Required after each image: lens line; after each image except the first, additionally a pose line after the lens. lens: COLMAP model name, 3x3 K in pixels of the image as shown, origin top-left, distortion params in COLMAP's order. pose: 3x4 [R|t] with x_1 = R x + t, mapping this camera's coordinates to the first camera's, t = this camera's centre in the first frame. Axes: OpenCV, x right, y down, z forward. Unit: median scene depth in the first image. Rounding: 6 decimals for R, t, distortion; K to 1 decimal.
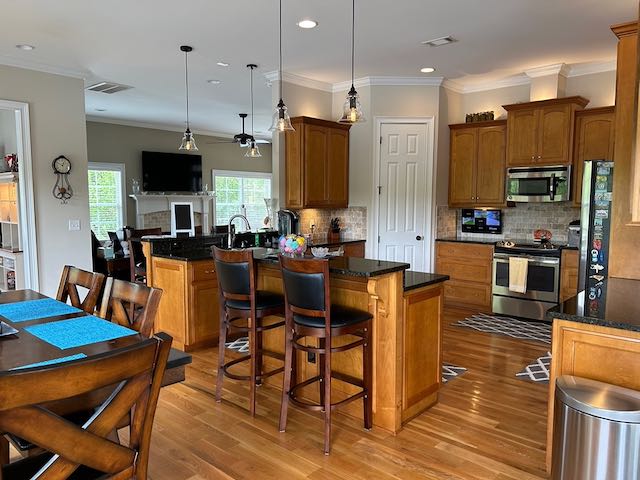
lens RADIAL K [[478.6, 0, 321.3], [0, 478.6, 240.2], [0, 0, 1]] dist [0.003997, 0.001802]
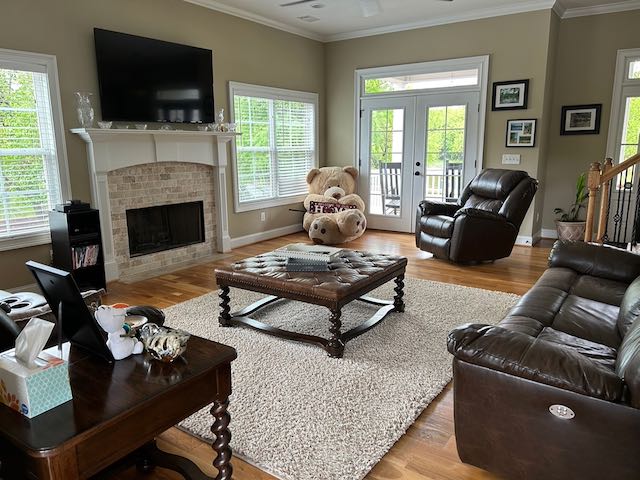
lens RADIAL K [[478.6, 0, 318.0], [0, 478.6, 243.1], [0, 0, 1]] dist [0.003997, 0.001802]
pose [[0.993743, -0.035990, 0.105731, -0.216368], [0.023093, 0.992413, 0.120758, -0.036657], [-0.109275, -0.117561, 0.987035, 0.503979]]
